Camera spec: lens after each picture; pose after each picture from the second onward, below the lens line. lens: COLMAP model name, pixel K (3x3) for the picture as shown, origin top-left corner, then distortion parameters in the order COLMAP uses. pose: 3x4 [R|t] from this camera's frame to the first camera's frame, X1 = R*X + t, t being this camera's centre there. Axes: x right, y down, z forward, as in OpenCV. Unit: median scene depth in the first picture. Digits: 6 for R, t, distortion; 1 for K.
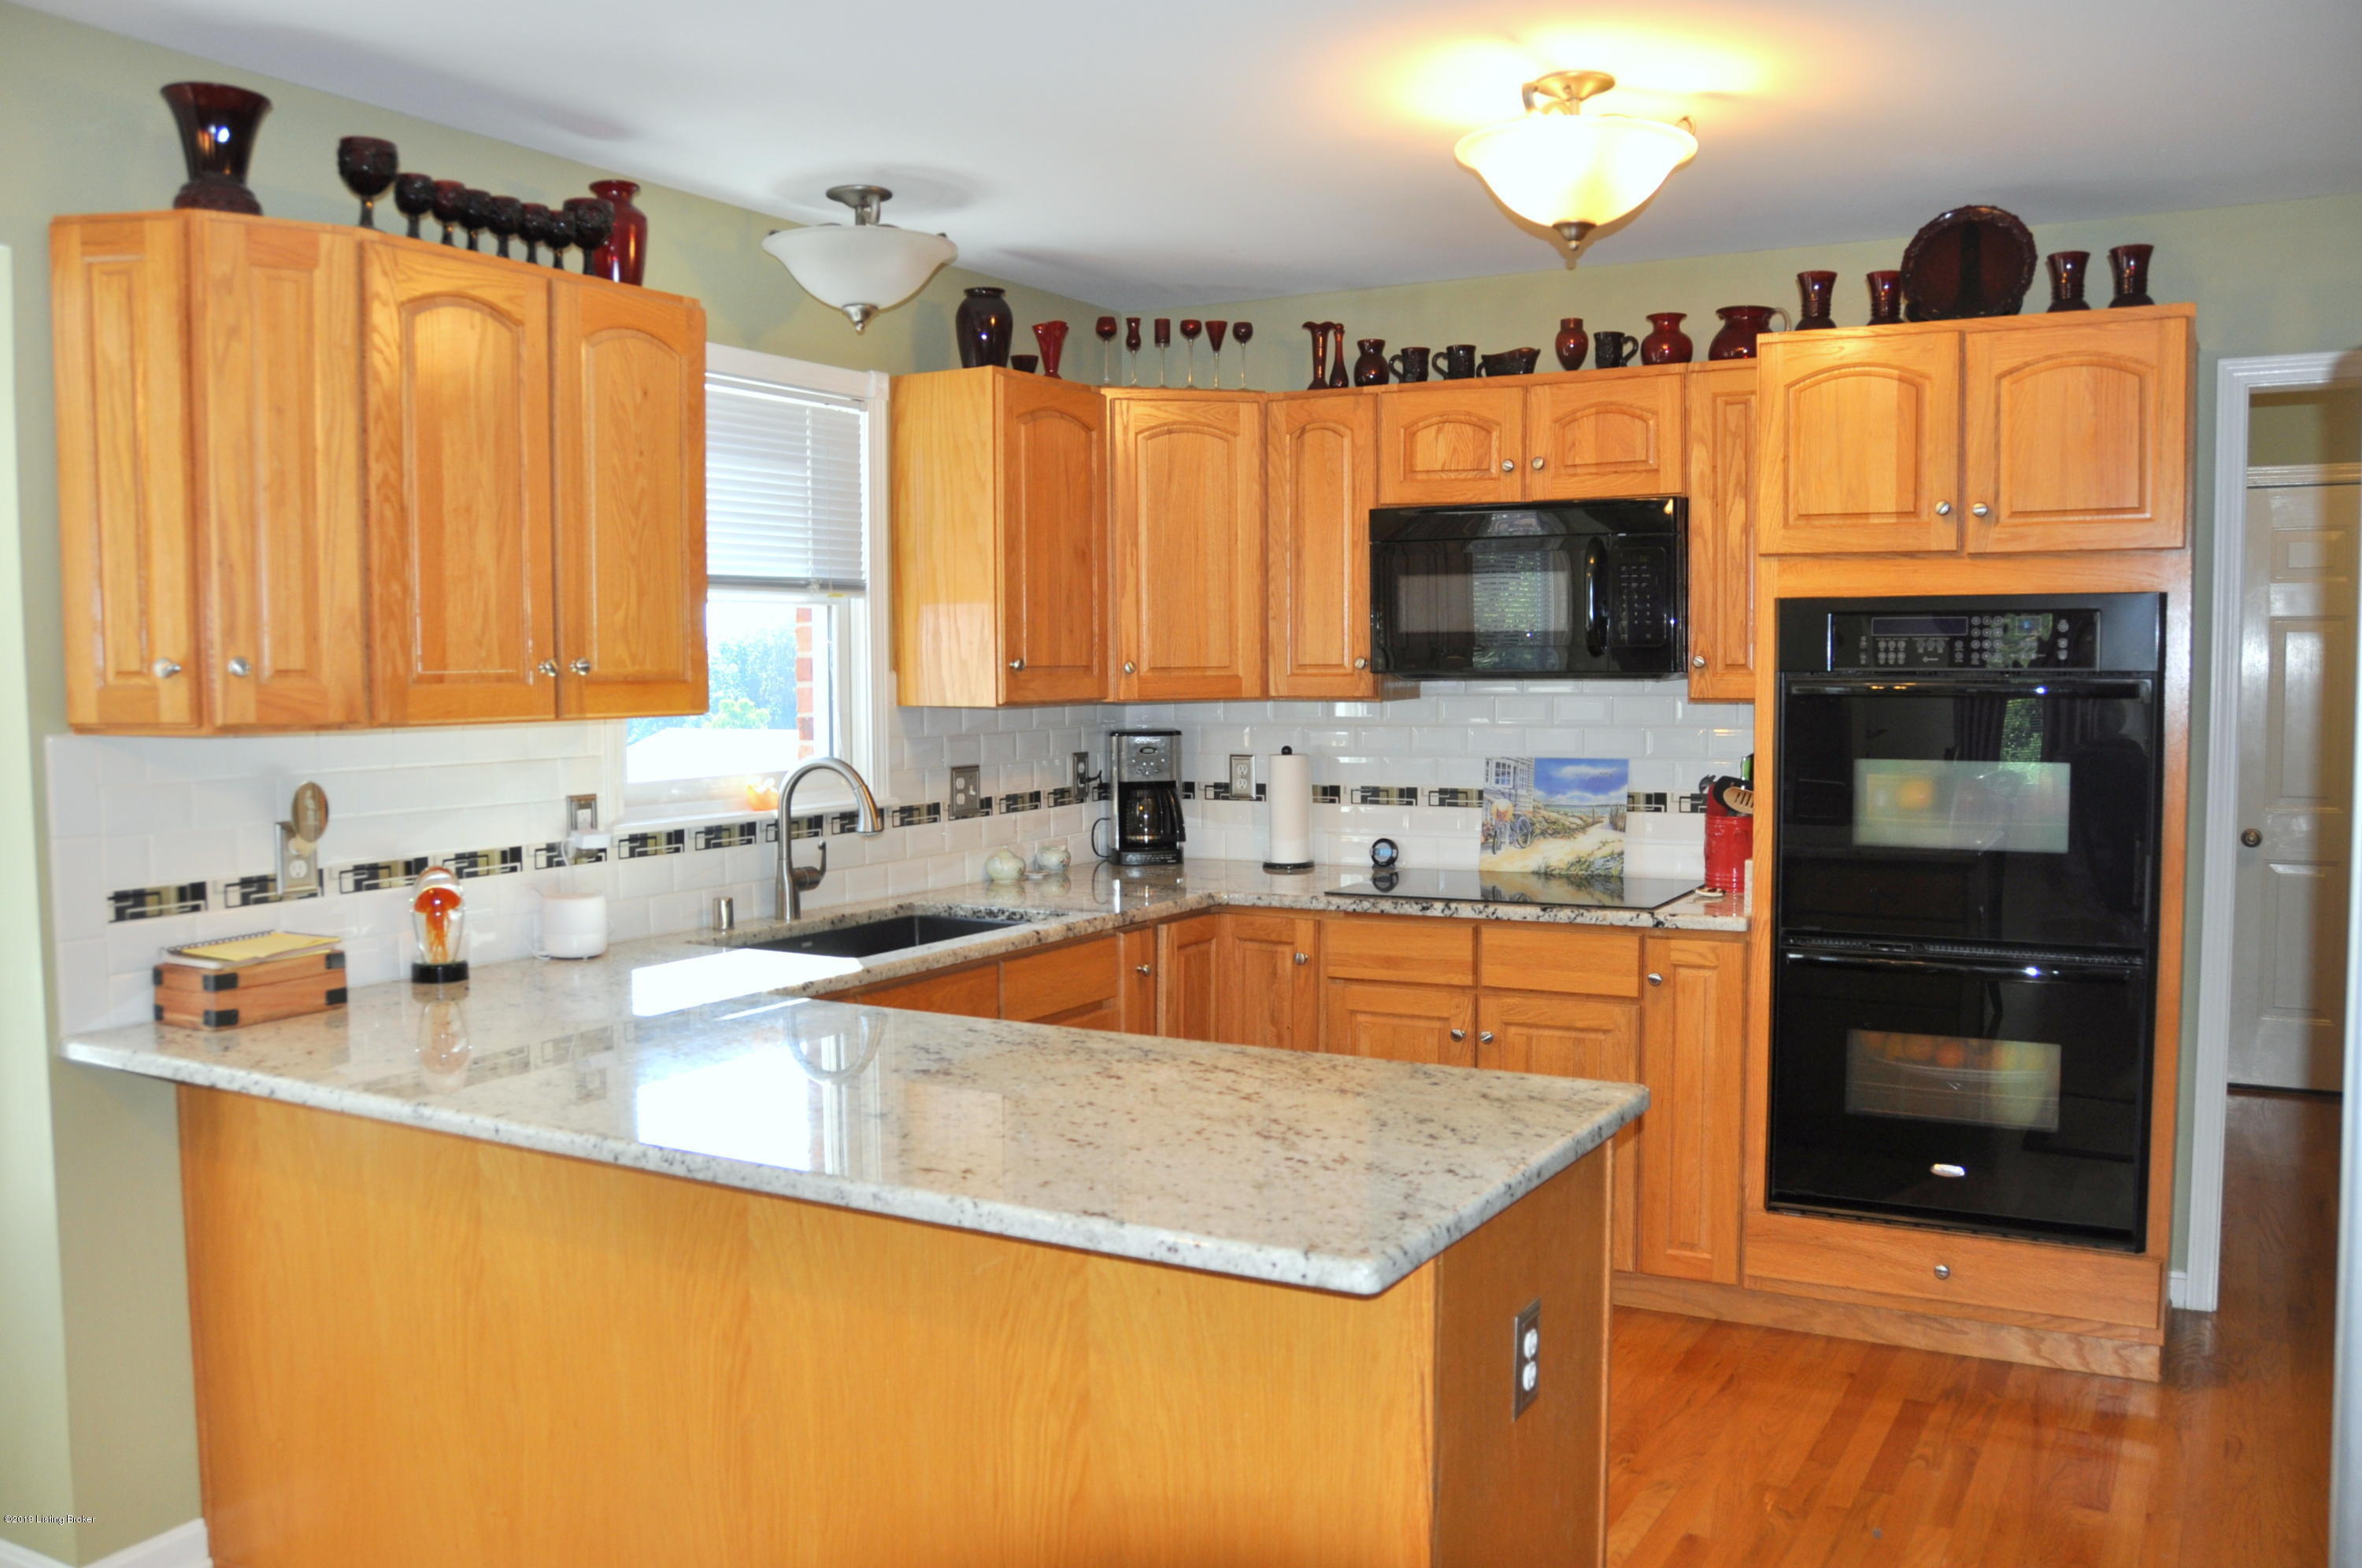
lens RADIAL K [[1926.7, 0, 1181.0], [0, 1926.7, 784.0], [0, 0, 1]] dist [-0.146880, 0.153065]
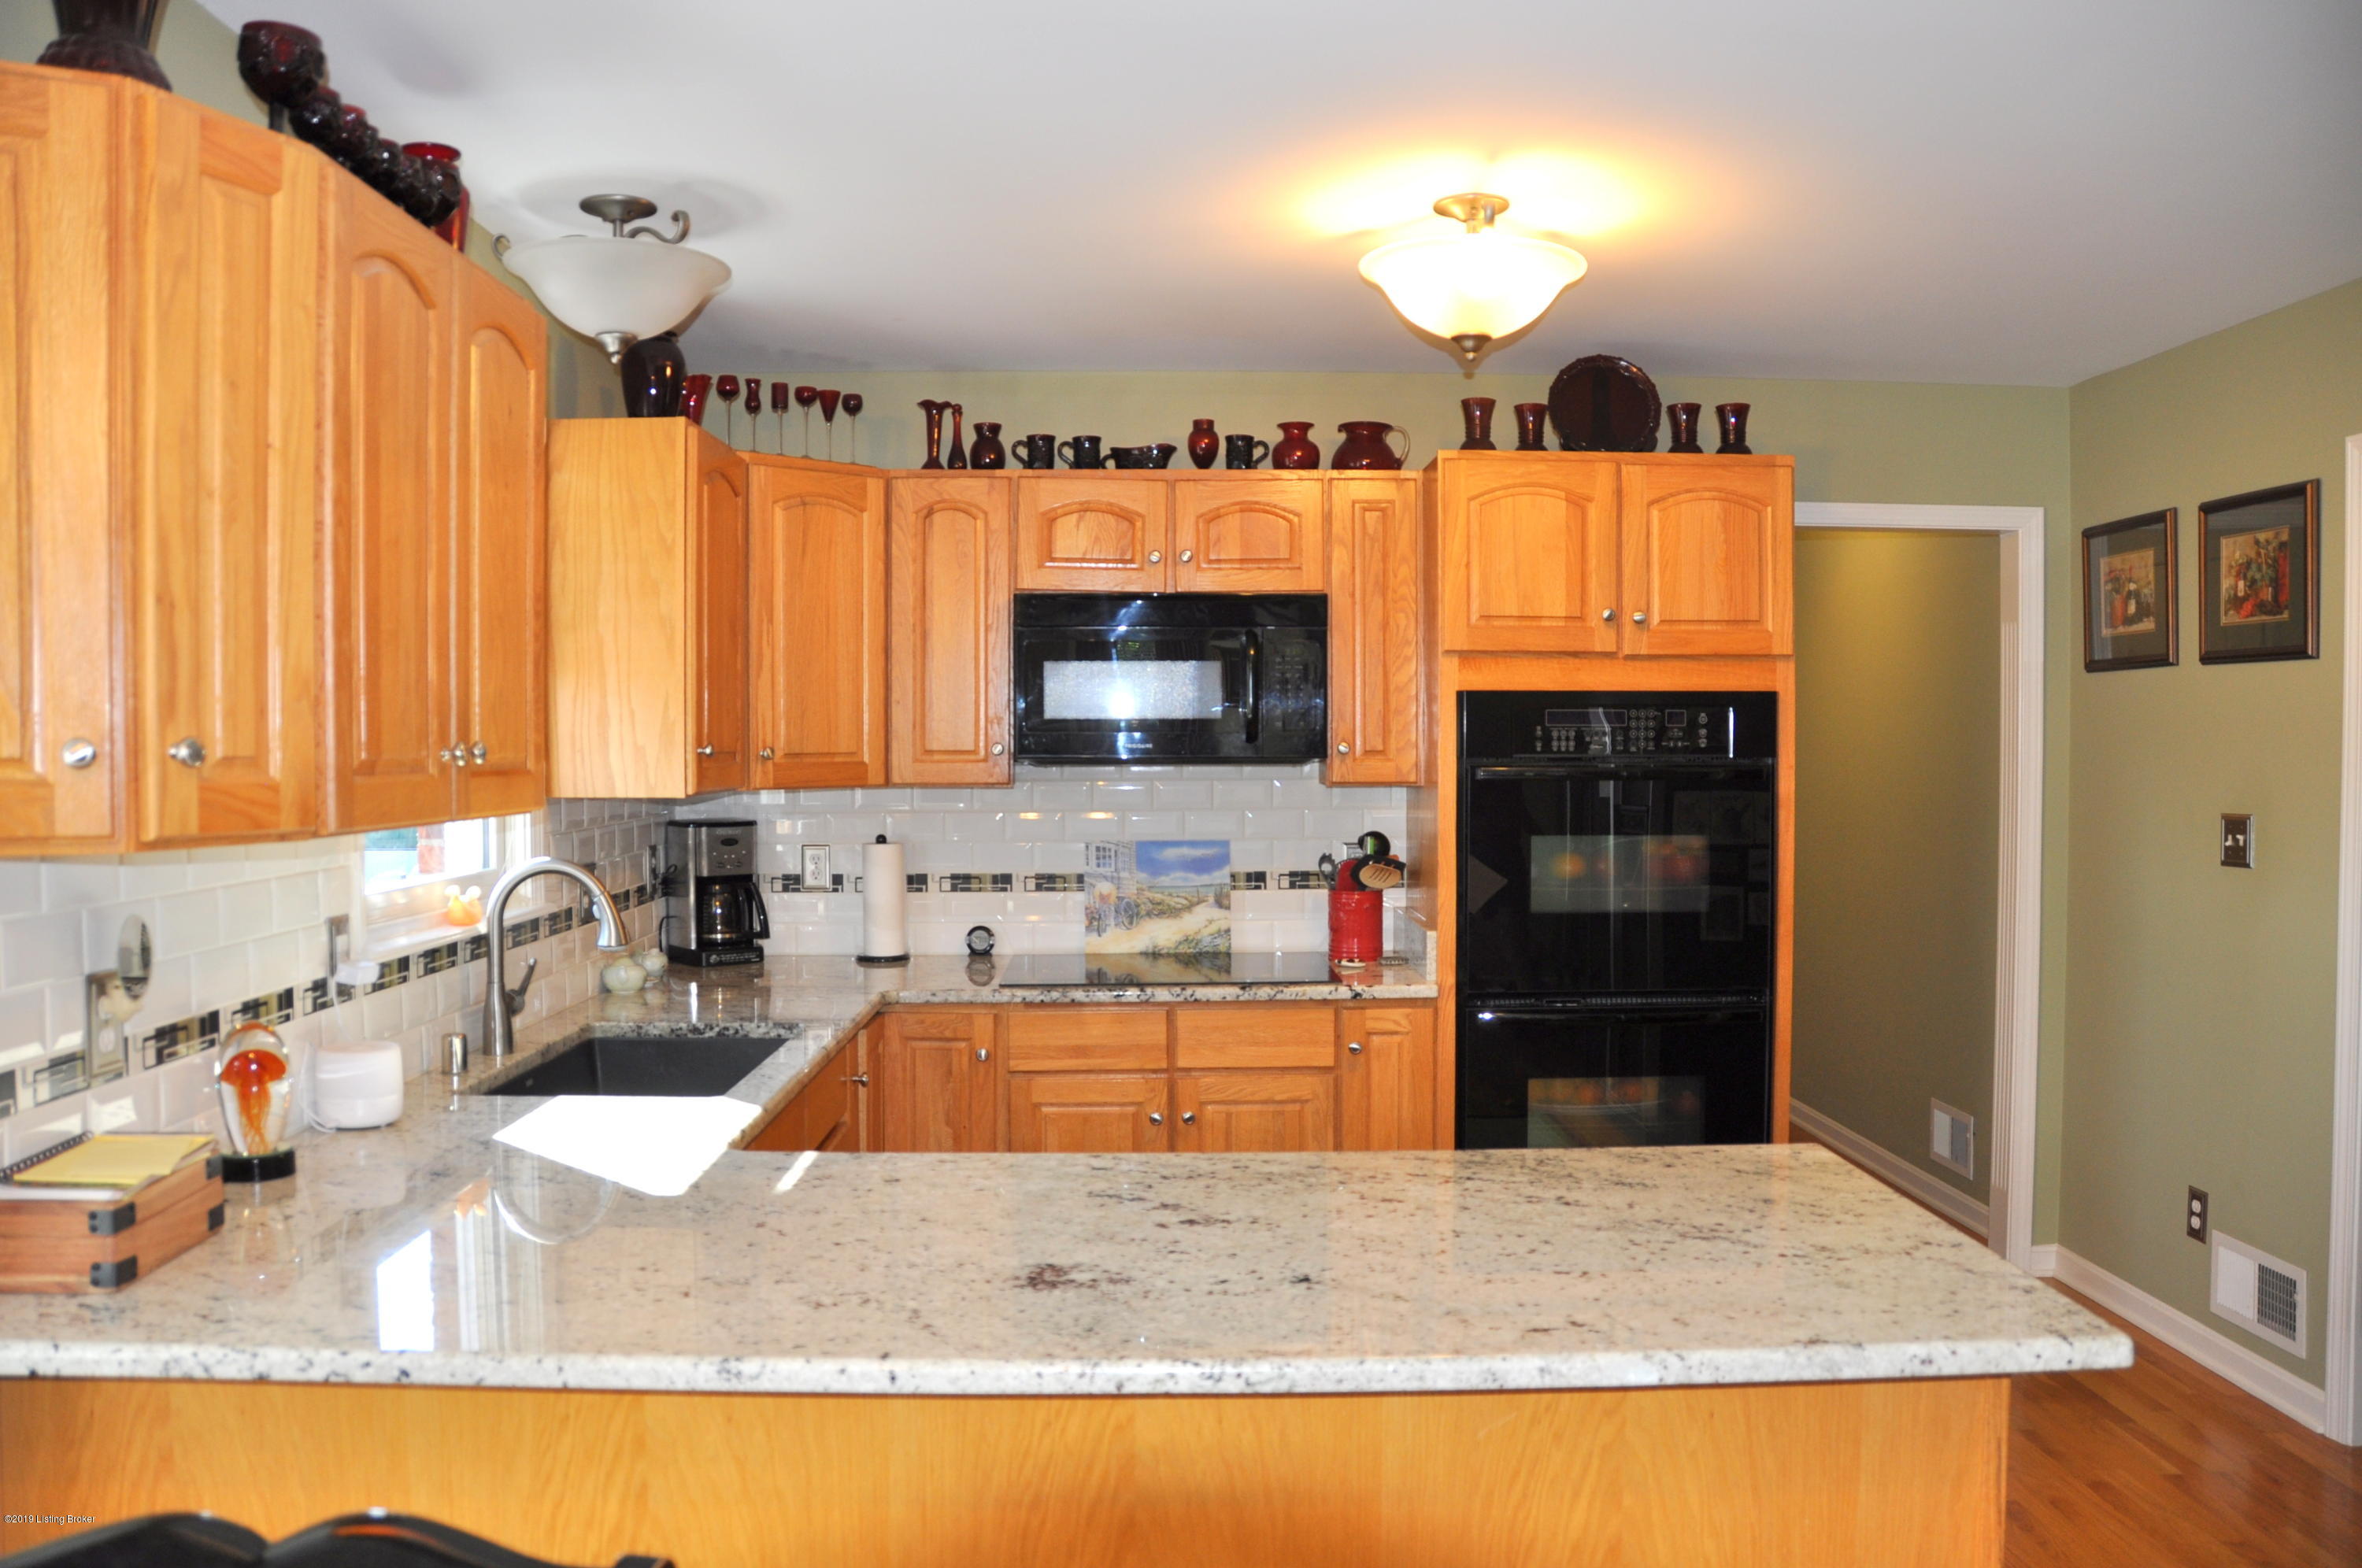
lens RADIAL K [[1806.9, 0, 1181.0], [0, 1806.9, 784.0], [0, 0, 1]] dist [-0.150494, 0.090491]
pose [[0.863107, -0.006936, 0.504974, -0.316967], [0.027653, 0.999055, -0.033542, -0.012396], [-0.504264, 0.042915, 0.862483, 0.169820]]
